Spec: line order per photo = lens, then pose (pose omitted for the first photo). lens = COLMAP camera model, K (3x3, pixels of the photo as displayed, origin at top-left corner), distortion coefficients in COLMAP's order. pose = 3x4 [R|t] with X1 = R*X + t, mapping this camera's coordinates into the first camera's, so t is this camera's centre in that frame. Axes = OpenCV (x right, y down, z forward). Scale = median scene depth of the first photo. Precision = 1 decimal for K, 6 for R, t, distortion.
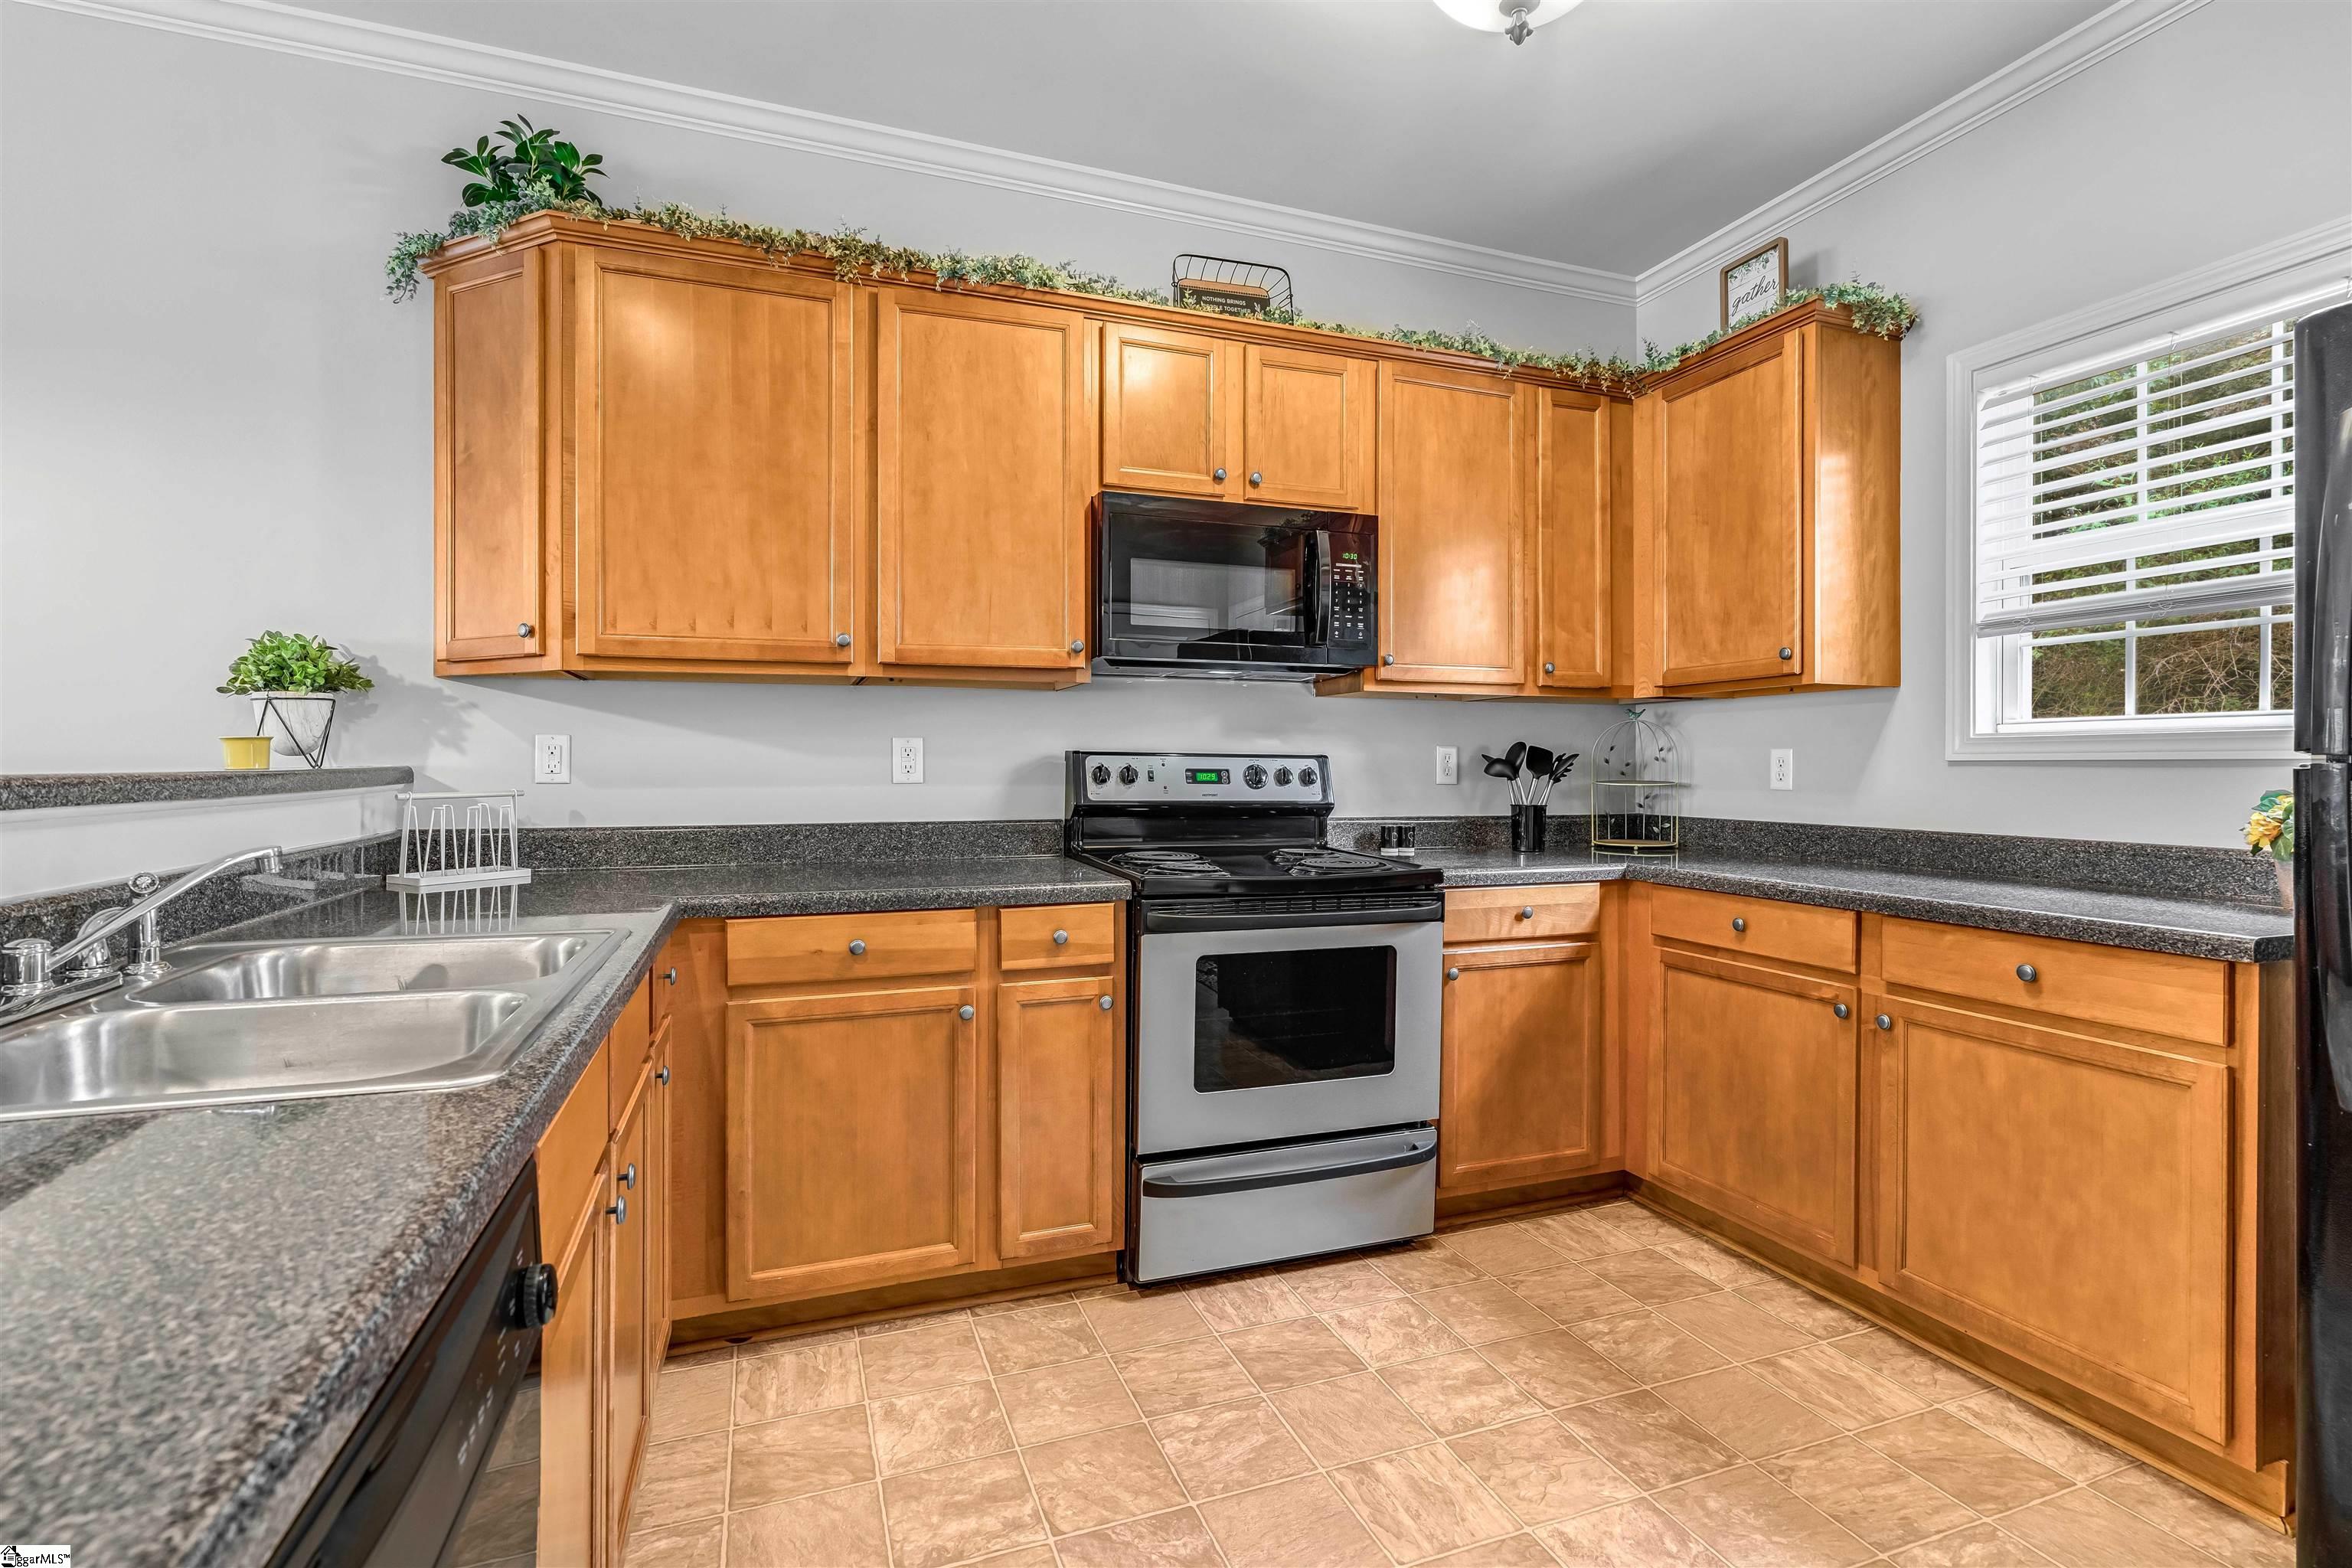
lens RADIAL K [[1082.4, 0, 1186.2], [0, 1082.4, 728.1], [0, 0, 1]] dist [-0.001606, 0.000610]
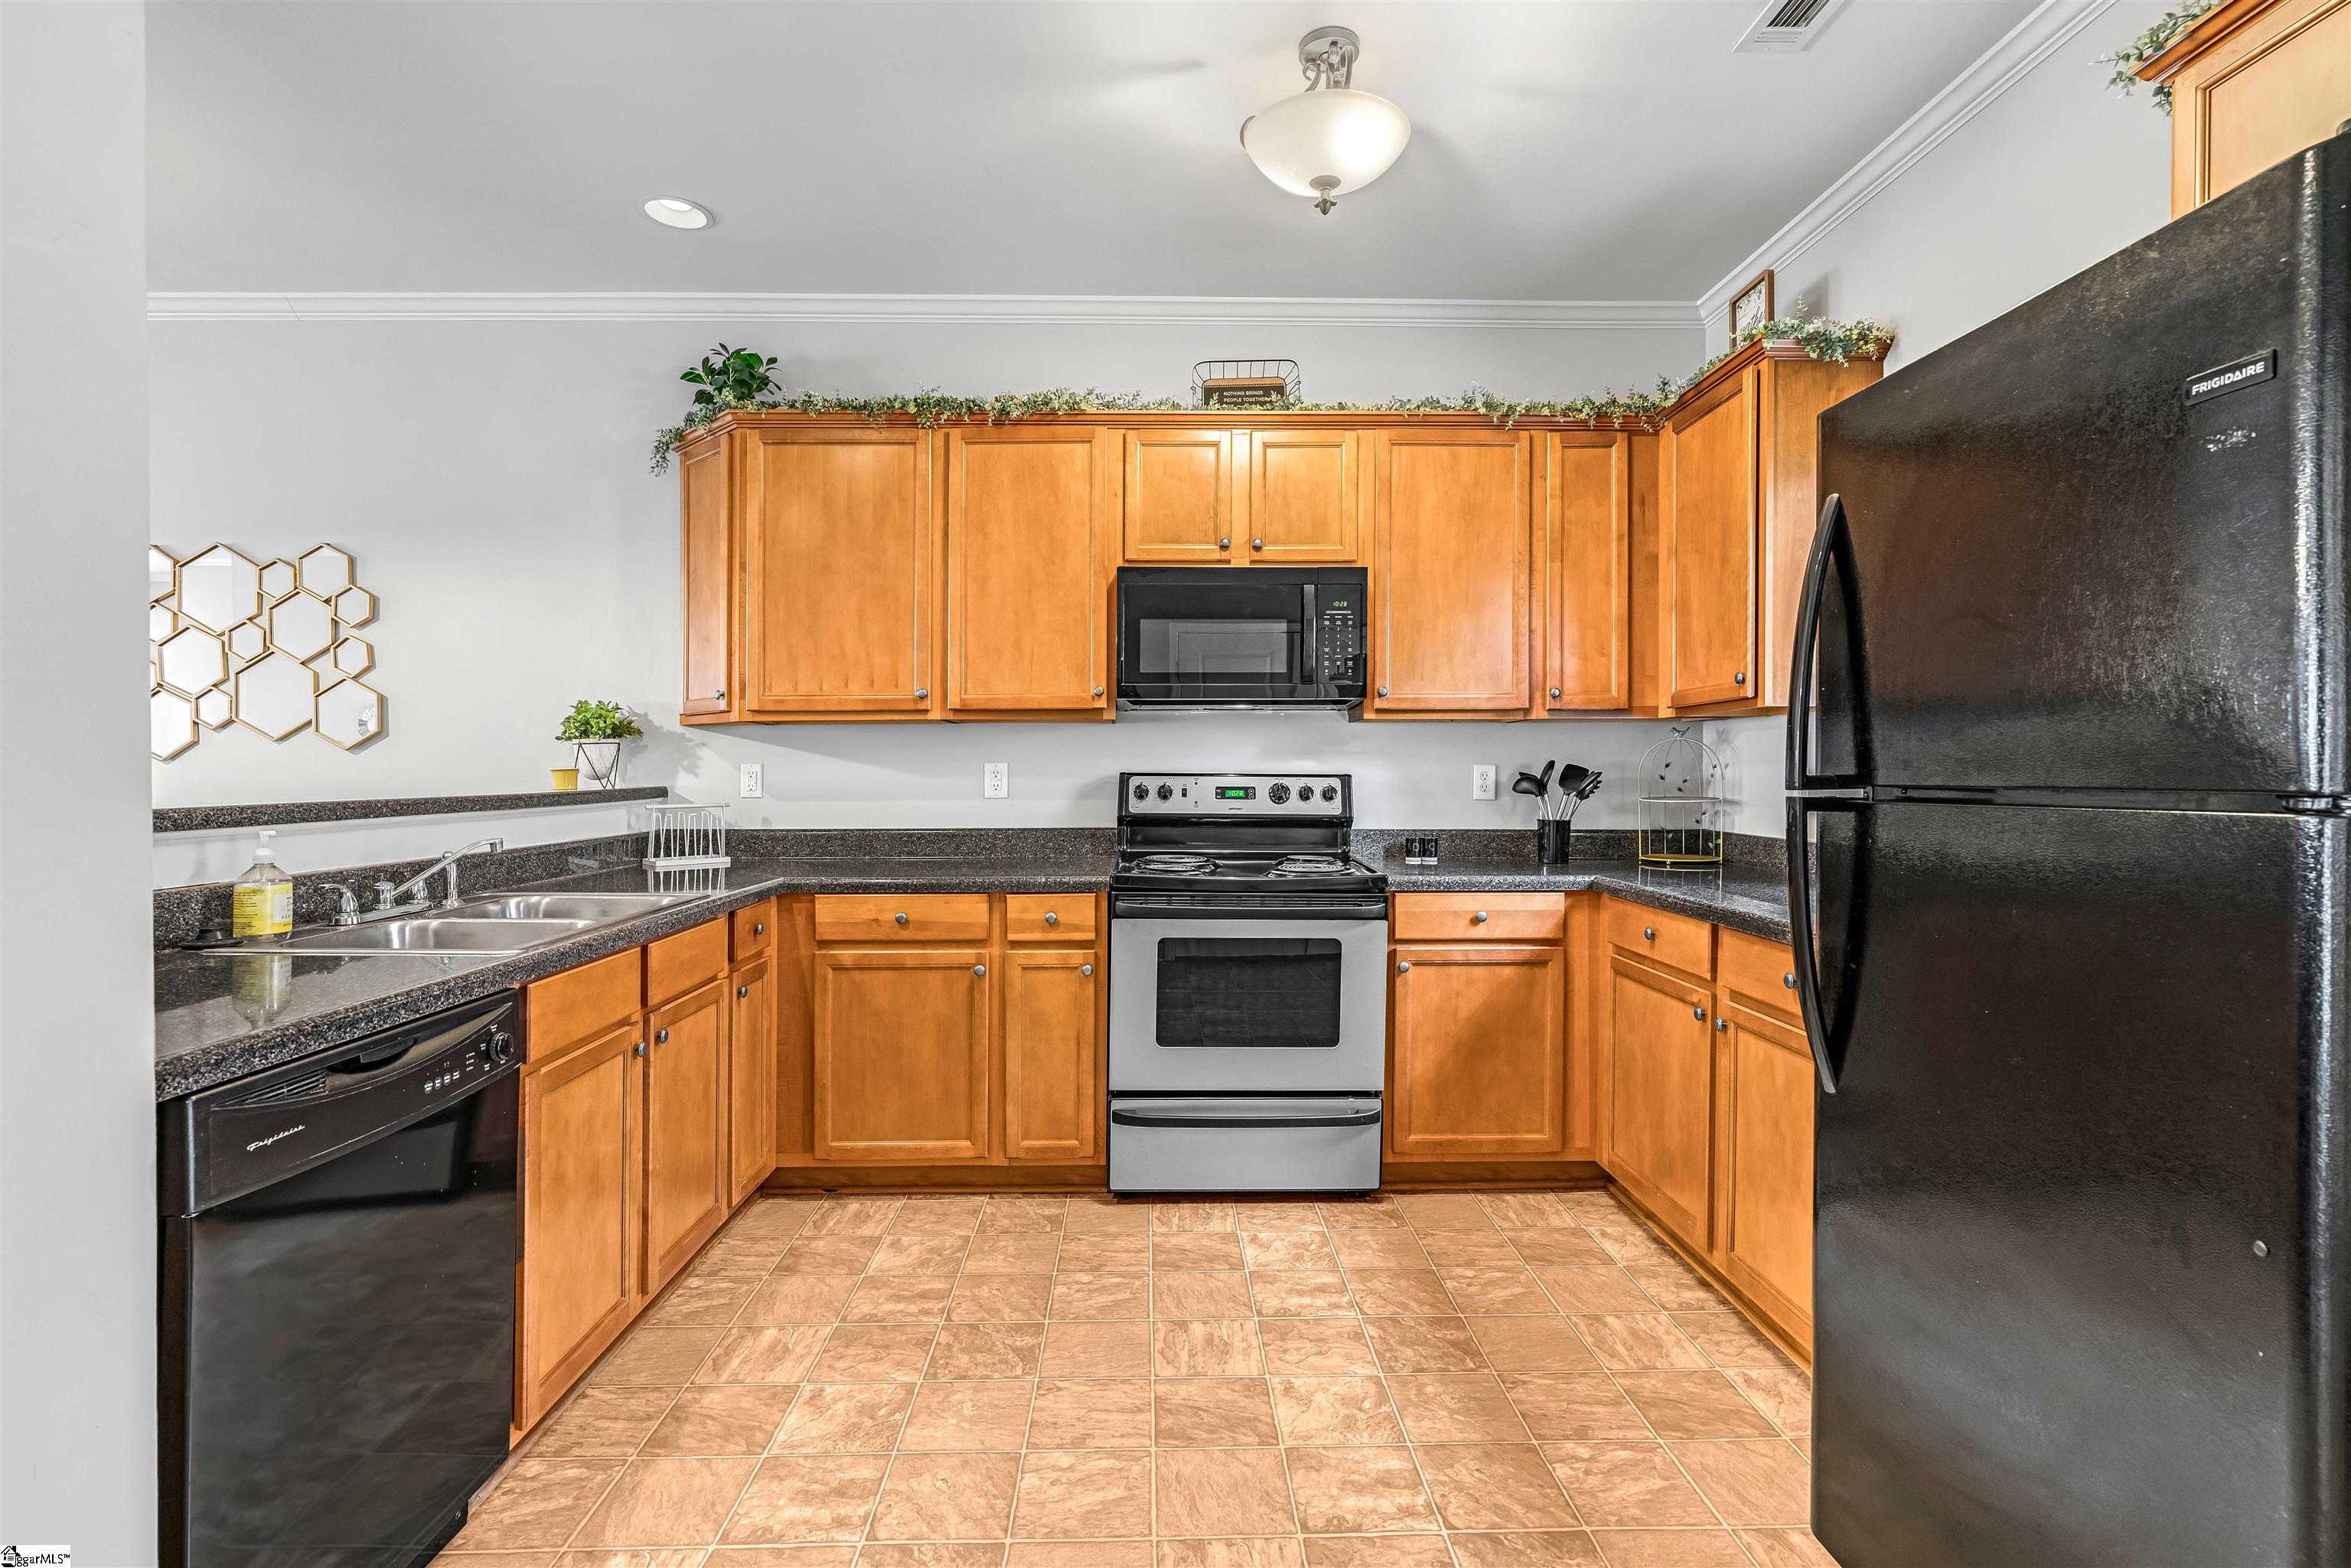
lens RADIAL K [[1117.0, 0, 1199.9], [0, 1117.0, 712.1], [0, 0, 1]] dist [-0.004088, 0.000703]
pose [[0.946720, -0.019720, -0.321453, 0.449372], [0.014234, 0.999710, -0.019407, -0.024883], [0.321742, 0.013798, 0.946727, -0.206312]]
